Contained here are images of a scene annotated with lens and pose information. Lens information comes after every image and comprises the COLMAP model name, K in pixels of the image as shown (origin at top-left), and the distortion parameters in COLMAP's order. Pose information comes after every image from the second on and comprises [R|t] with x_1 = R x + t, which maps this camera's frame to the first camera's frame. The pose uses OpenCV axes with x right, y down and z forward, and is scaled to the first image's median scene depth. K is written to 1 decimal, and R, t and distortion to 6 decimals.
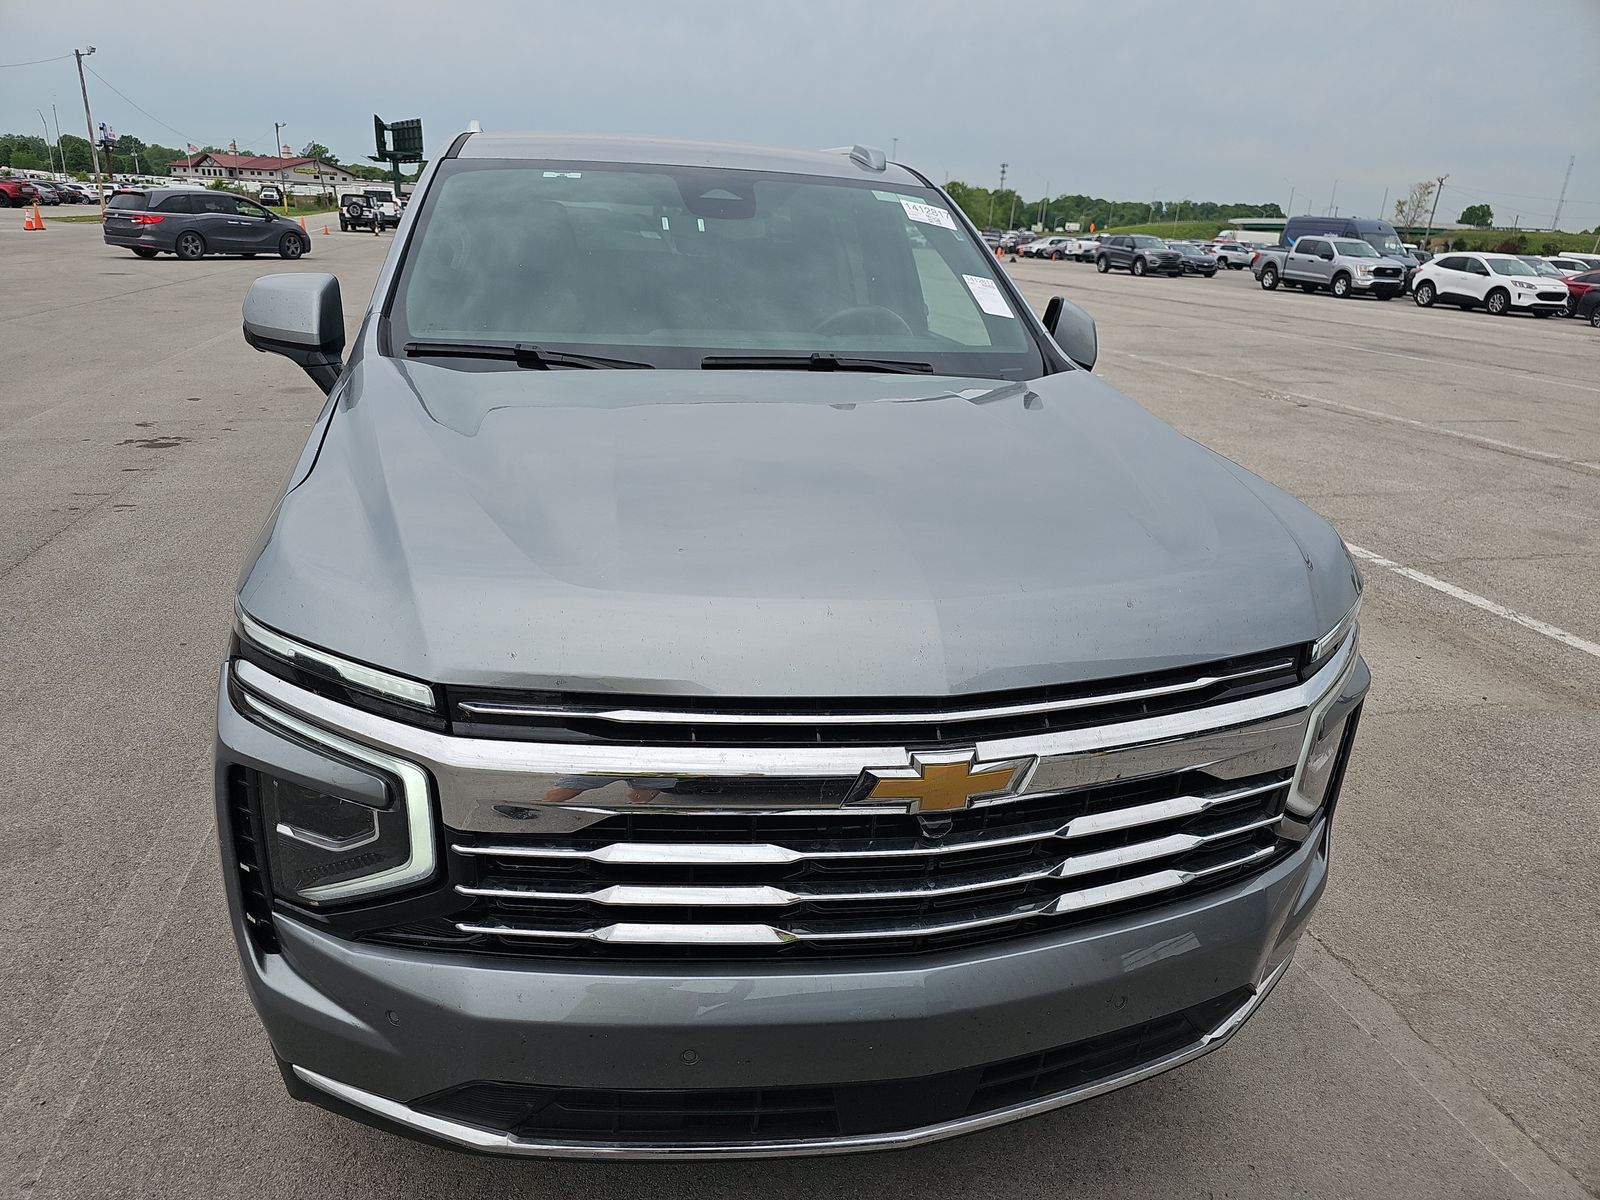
lens RADIAL K [[962.9, 0, 799.8], [0, 962.9, 631.0], [0, 0, 1]] dist [0.024971, -0.000049]
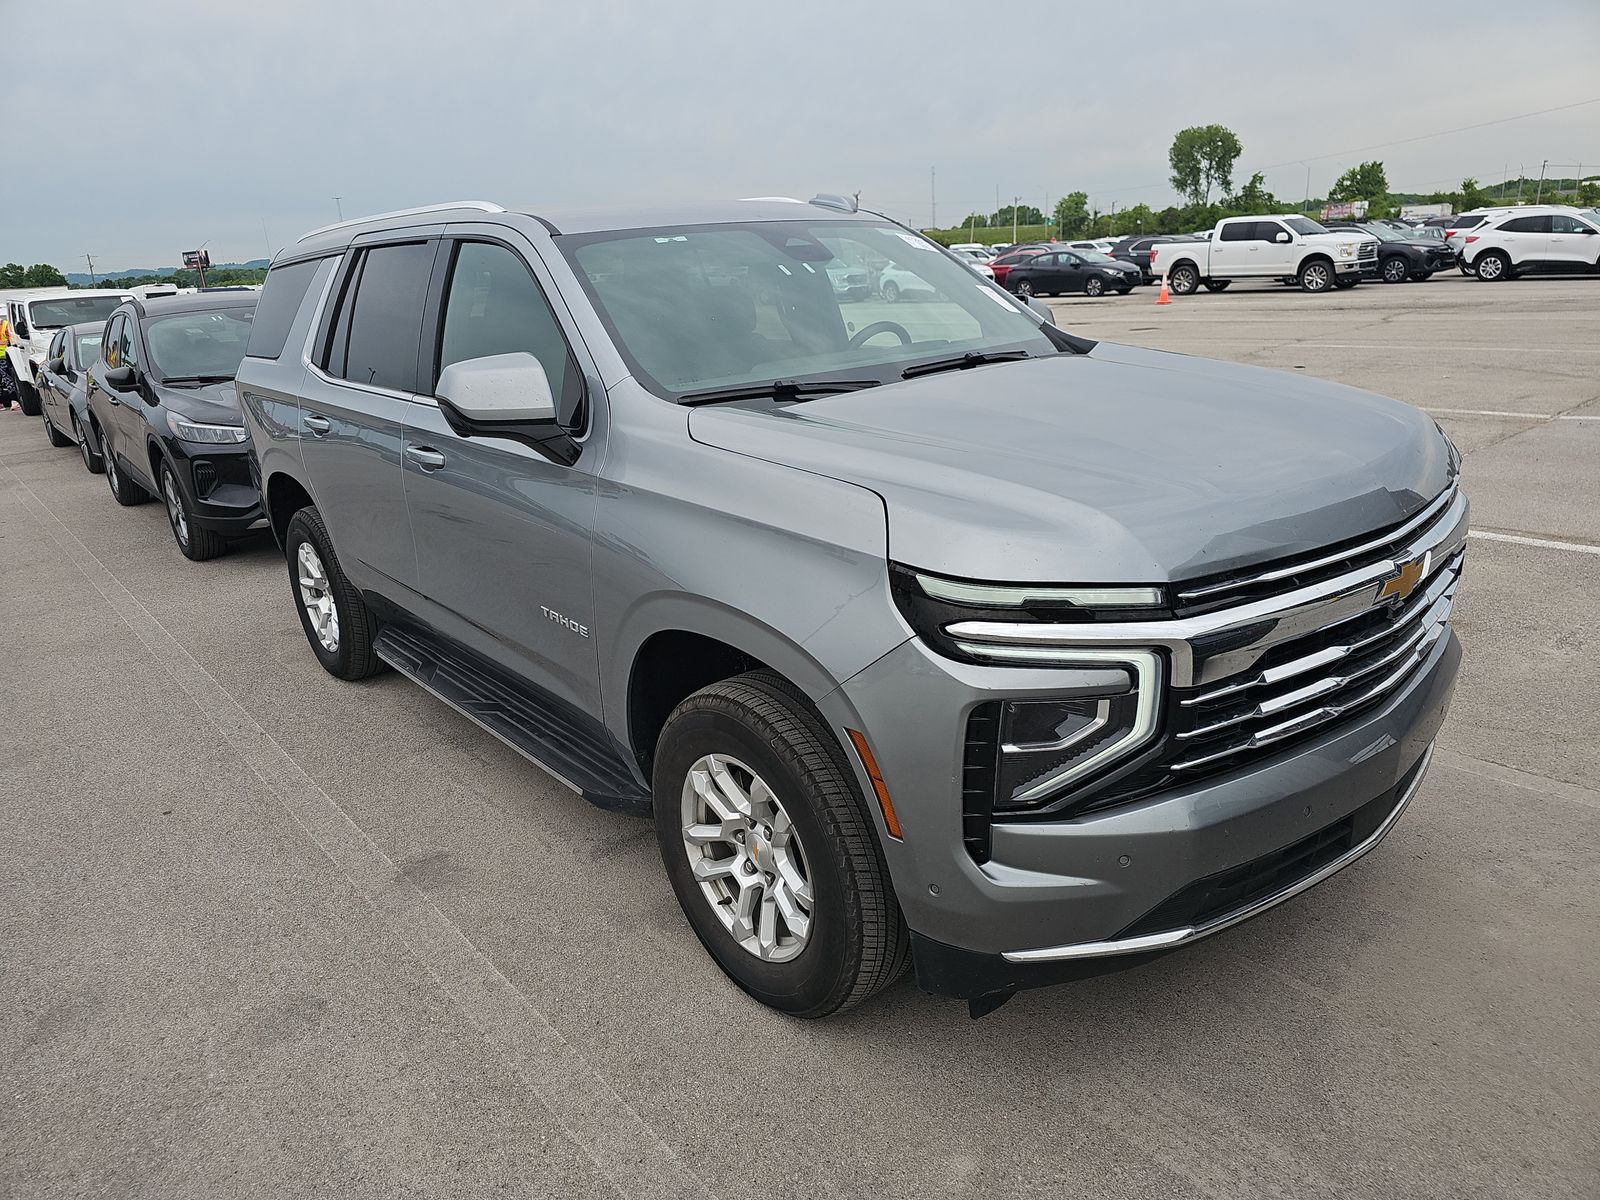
lens RADIAL K [[1088.7, 0, 800.0], [0, 1088.7, 600.0], [0, 0, 1]] dist [0.024864, -0.005091]
pose [[0.884266, -0.205303, 0.419433, -1.071642], [0.242871, 0.969331, -0.037566, 0.003718], [-0.398857, 0.135087, 0.907009, -0.170351]]
